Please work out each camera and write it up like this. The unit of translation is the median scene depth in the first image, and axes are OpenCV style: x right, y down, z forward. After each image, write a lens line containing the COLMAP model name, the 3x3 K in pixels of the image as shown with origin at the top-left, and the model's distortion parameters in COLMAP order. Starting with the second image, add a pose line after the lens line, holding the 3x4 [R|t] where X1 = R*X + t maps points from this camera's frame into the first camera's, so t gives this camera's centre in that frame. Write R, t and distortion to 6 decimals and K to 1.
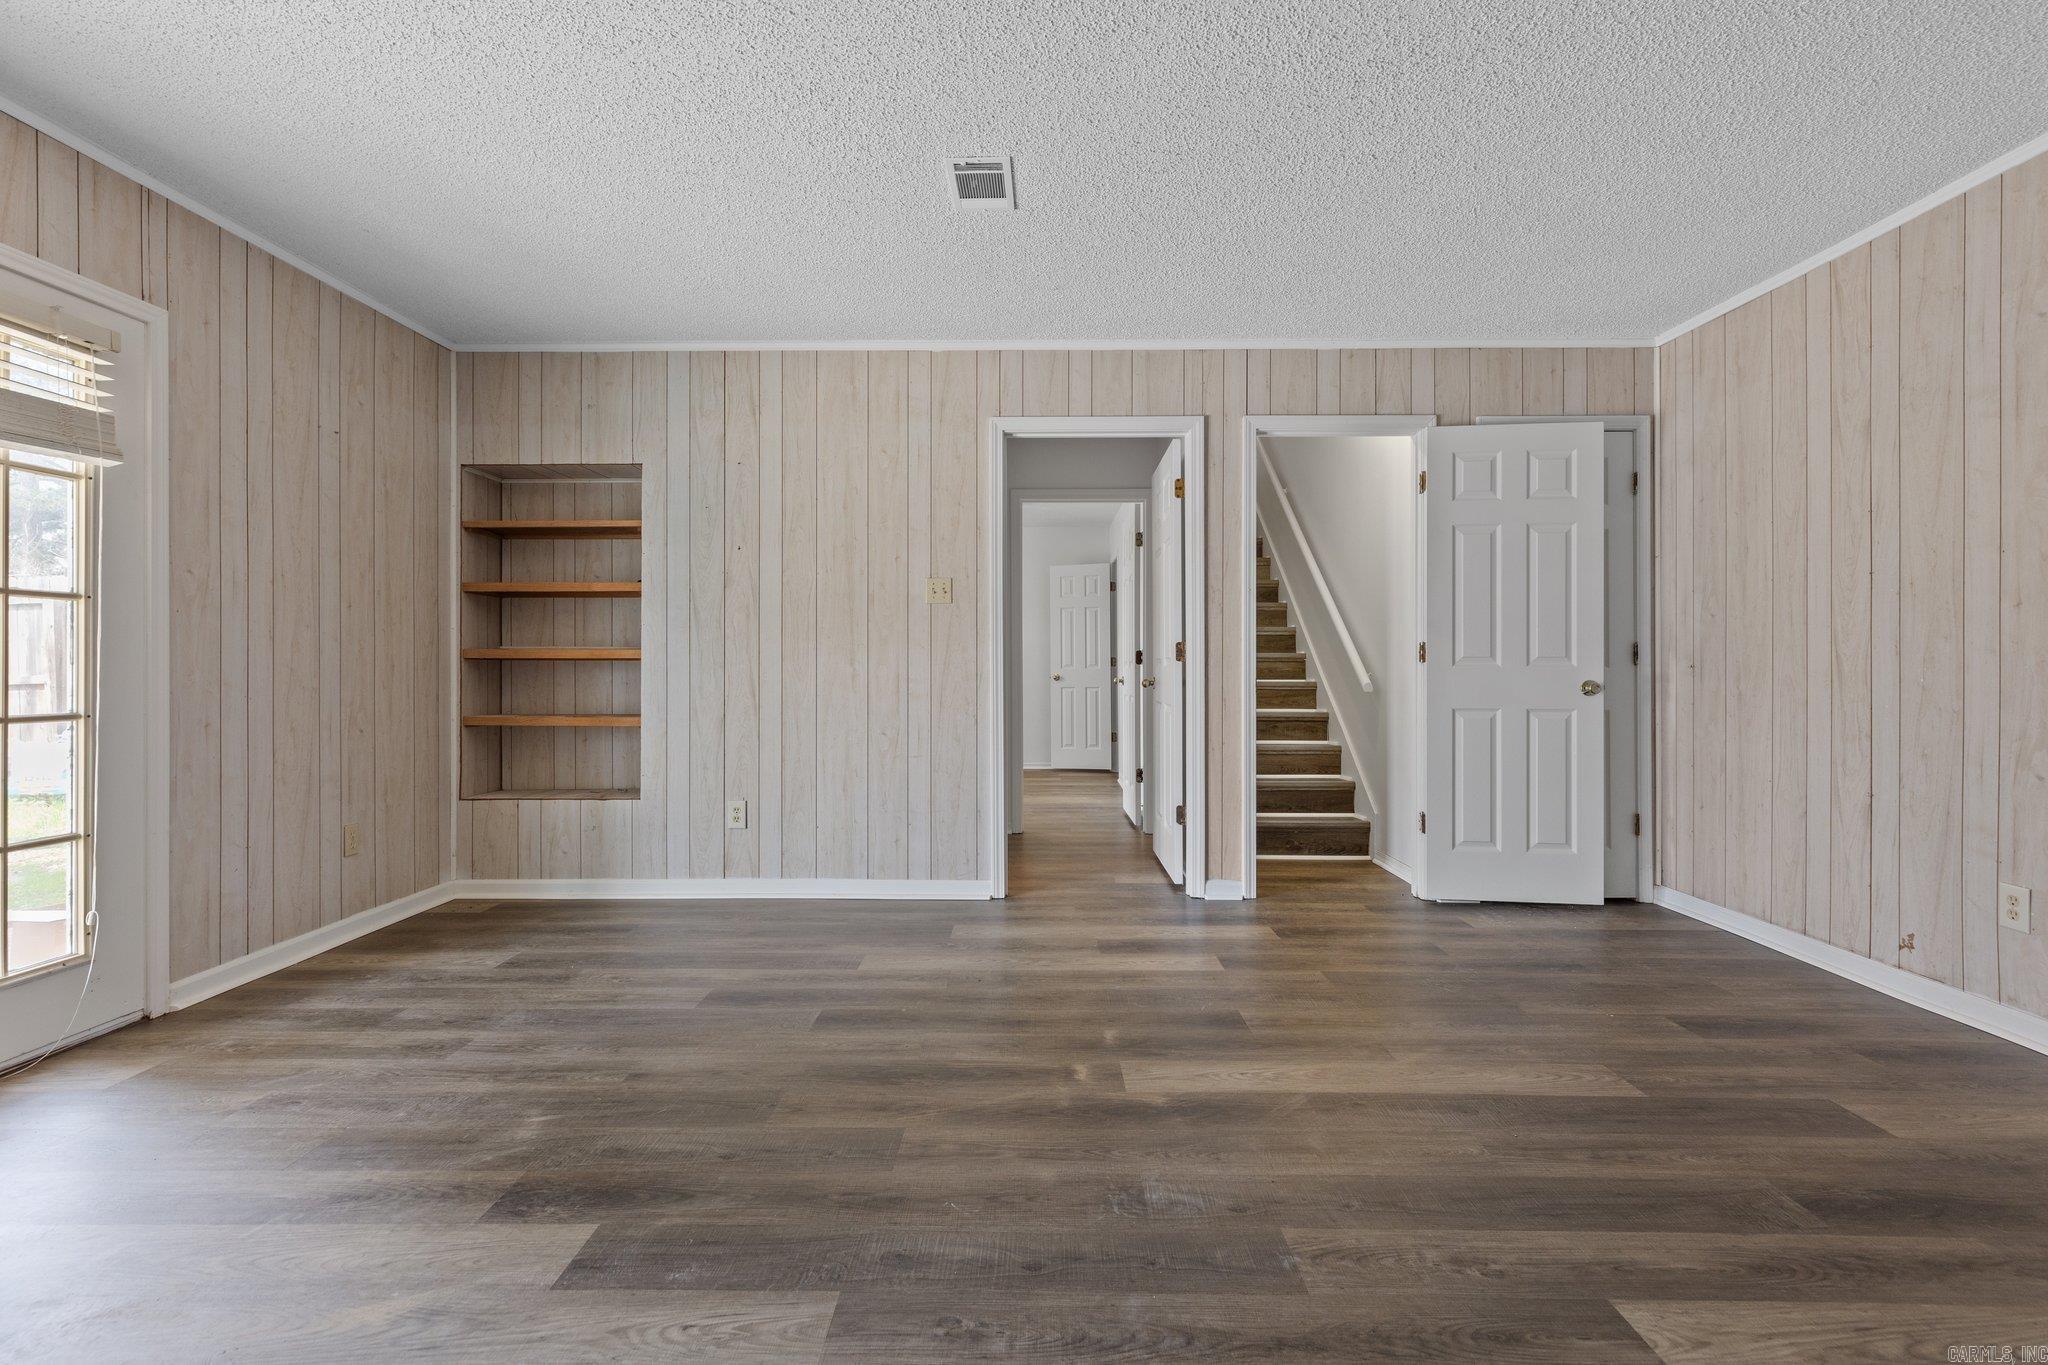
lens RADIAL K [[932.1, 0, 1020.1], [0, 932.1, 670.4], [0, 0, 1]] dist [0.003880, 0.000280]
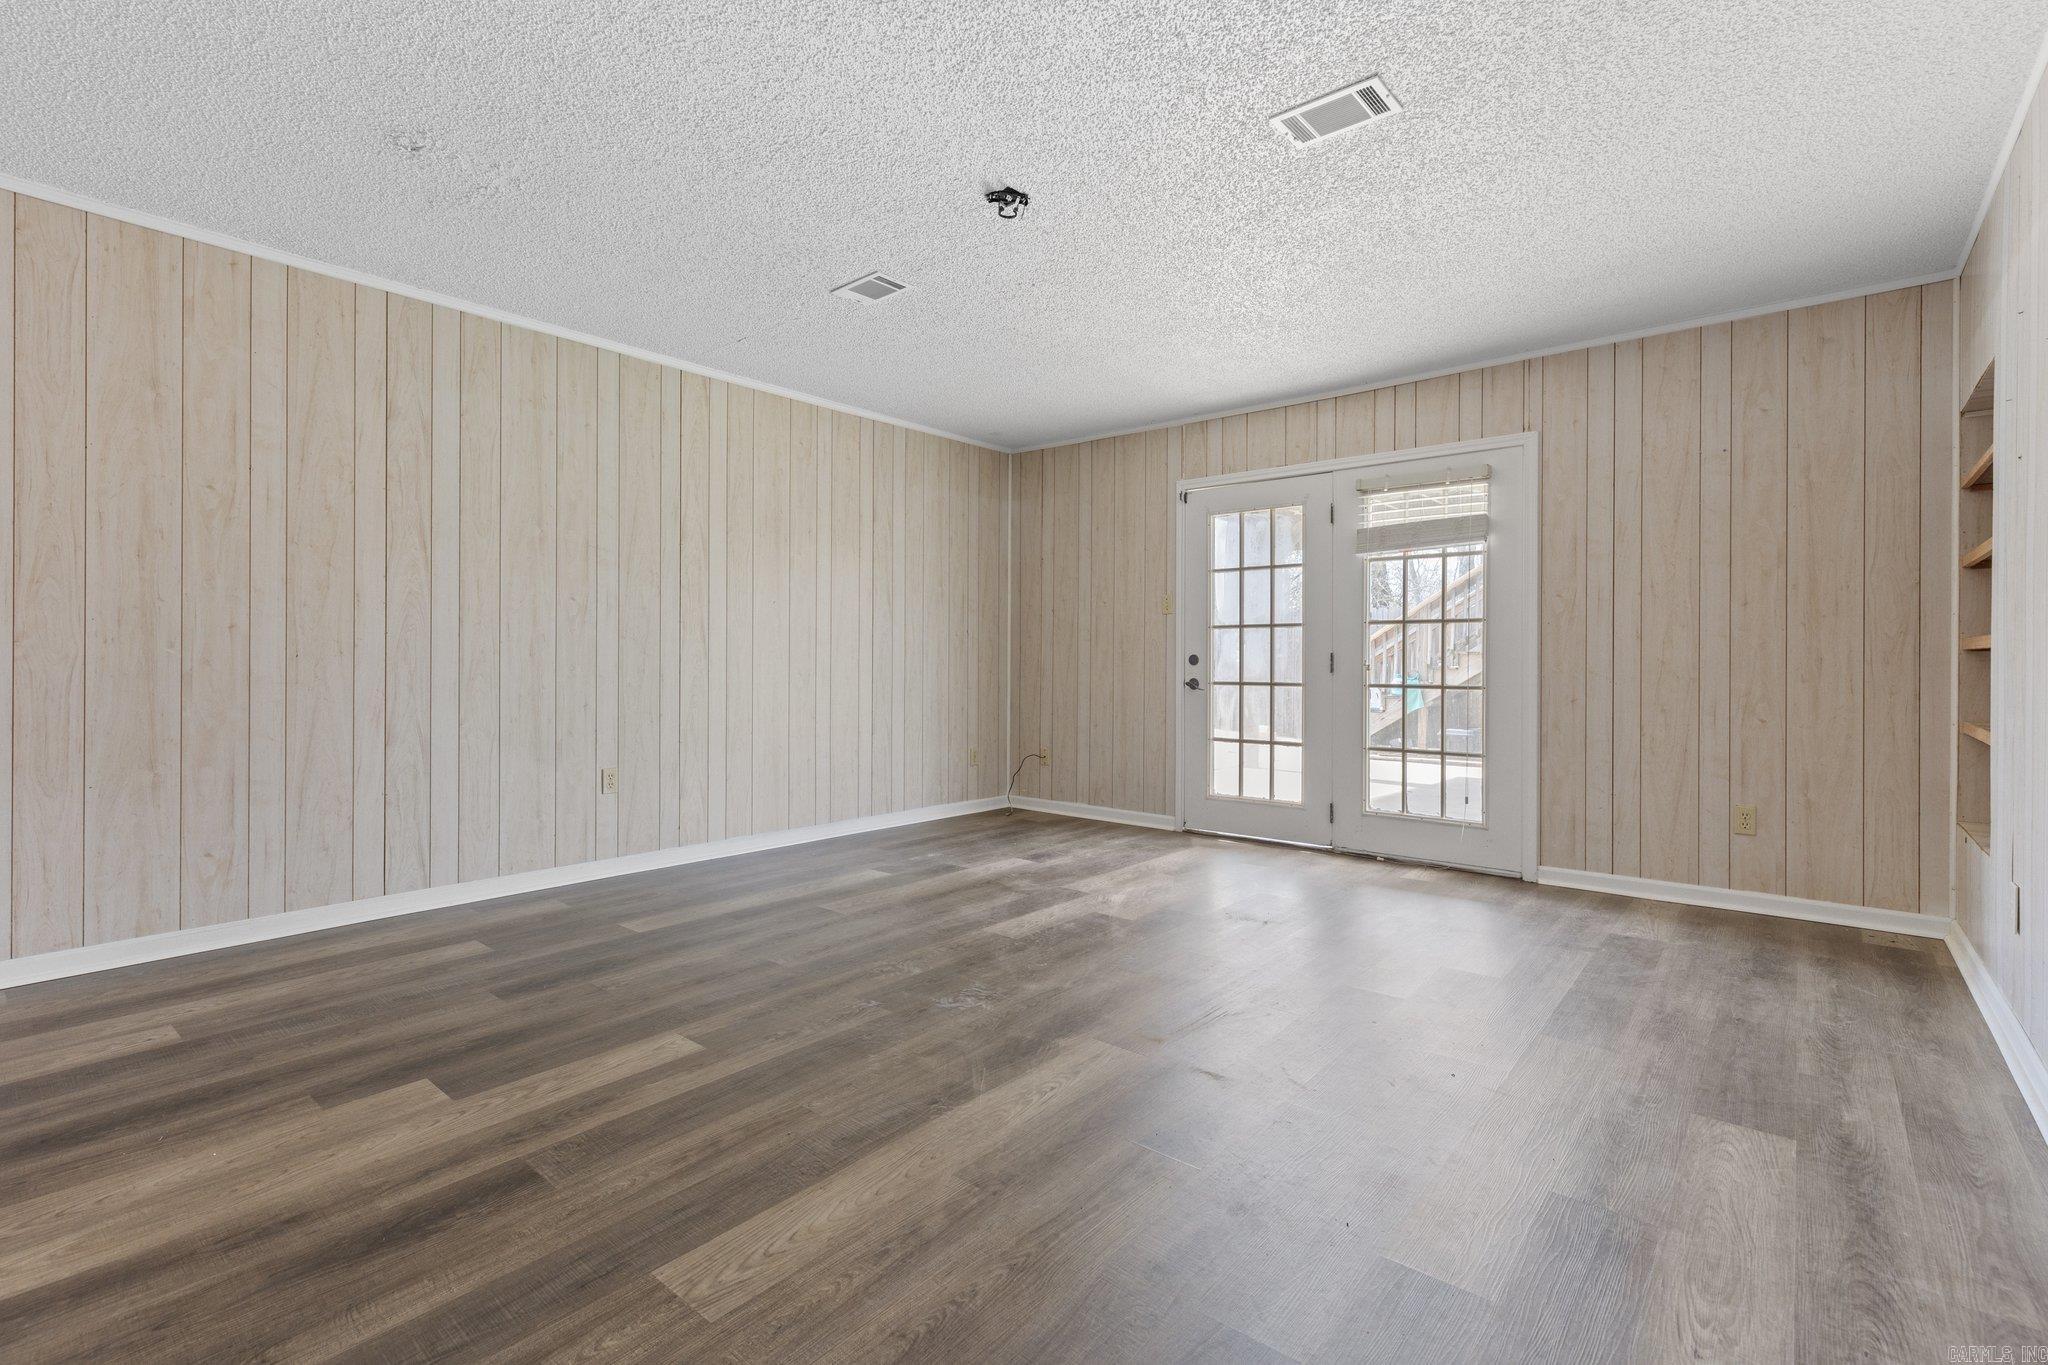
lens RADIAL K [[932.1, 0, 1020.4], [0, 932.1, 667.9], [0, 0, 1]] dist [0.003880, 0.000280]
pose [[-0.635787, 0.002453, -0.771861, 0.983347], [-0.007386, 0.999930, 0.009262, 0.001889], [0.771830, 0.011590, -0.635724, 1.569239]]
